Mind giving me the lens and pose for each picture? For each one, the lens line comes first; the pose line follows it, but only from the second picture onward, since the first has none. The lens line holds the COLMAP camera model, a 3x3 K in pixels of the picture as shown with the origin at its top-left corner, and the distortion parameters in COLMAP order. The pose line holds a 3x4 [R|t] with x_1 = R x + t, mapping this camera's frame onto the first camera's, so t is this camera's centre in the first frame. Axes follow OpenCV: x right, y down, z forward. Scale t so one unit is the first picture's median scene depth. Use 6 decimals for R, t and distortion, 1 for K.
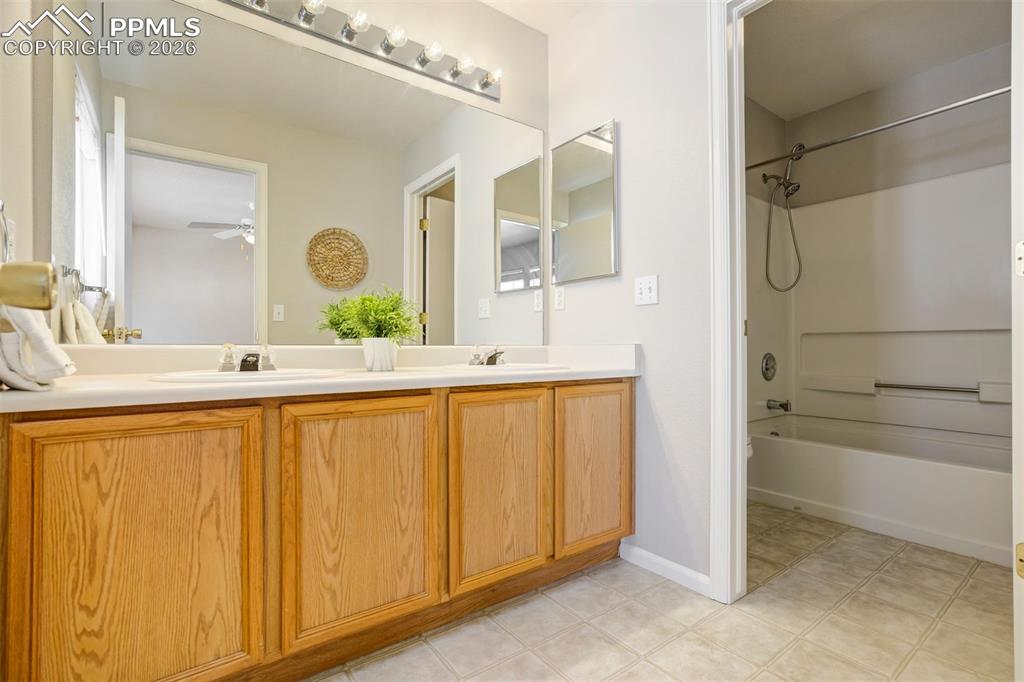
lens RADIAL K [[478.1, 0, 520.2], [0, 478.1, 344.1], [0, 0, 1]] dist [-0.035932, 0.023756]
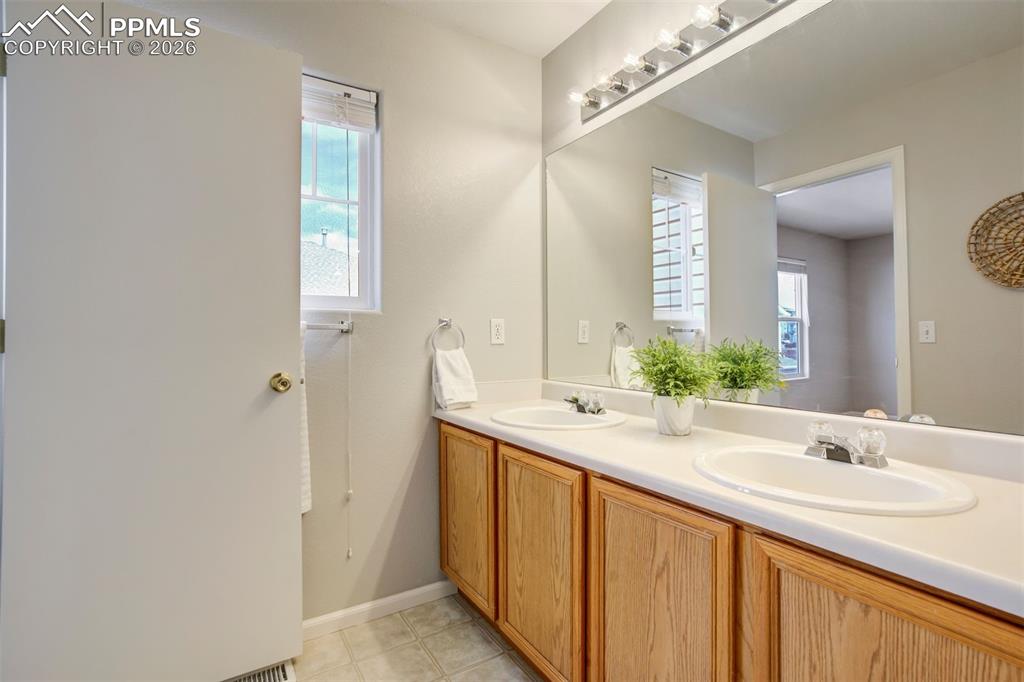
lens RADIAL K [[478.1, 0, 520.2], [0, 478.1, 344.1], [0, 0, 1]] dist [-0.035932, 0.023756]
pose [[-0.069765, 0.006317, -0.997543, 0.675479], [0.007854, 0.999952, 0.005783, -0.128809], [0.997533, -0.007431, -0.069812, 0.928018]]
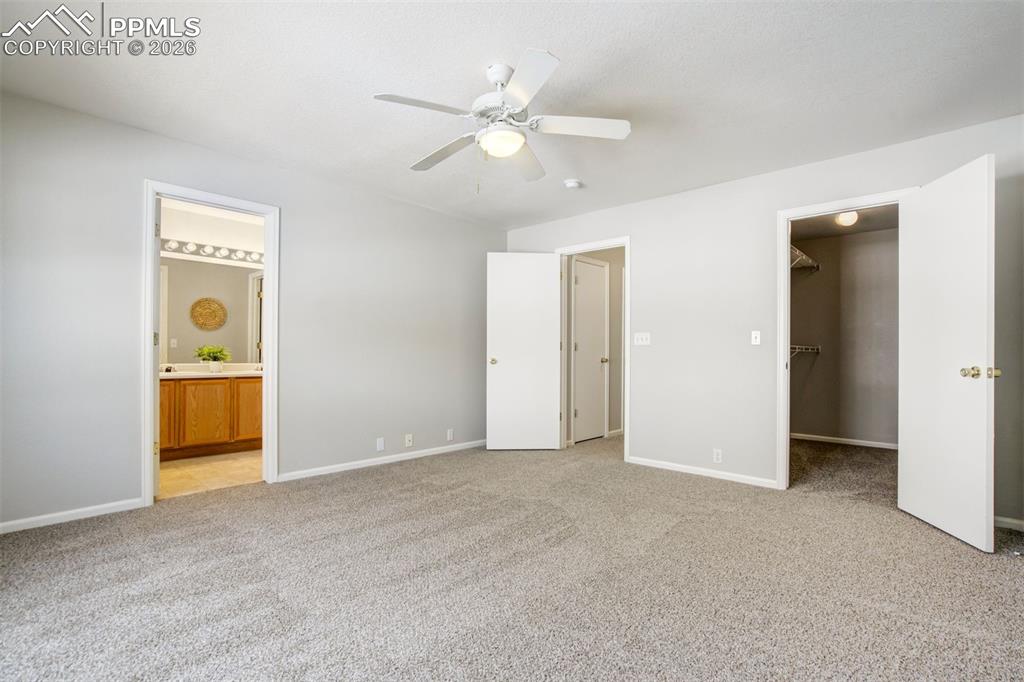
lens RADIAL K [[478.1, 0, 520.2], [0, 478.1, 344.1], [0, 0, 1]] dist [-0.035932, 0.023756]
pose [[0.983263, 0.009680, 0.181936, 1.204416], [-0.007324, 0.999880, -0.013615, -0.108678], [-0.182046, 0.012055, 0.983216, -2.613704]]
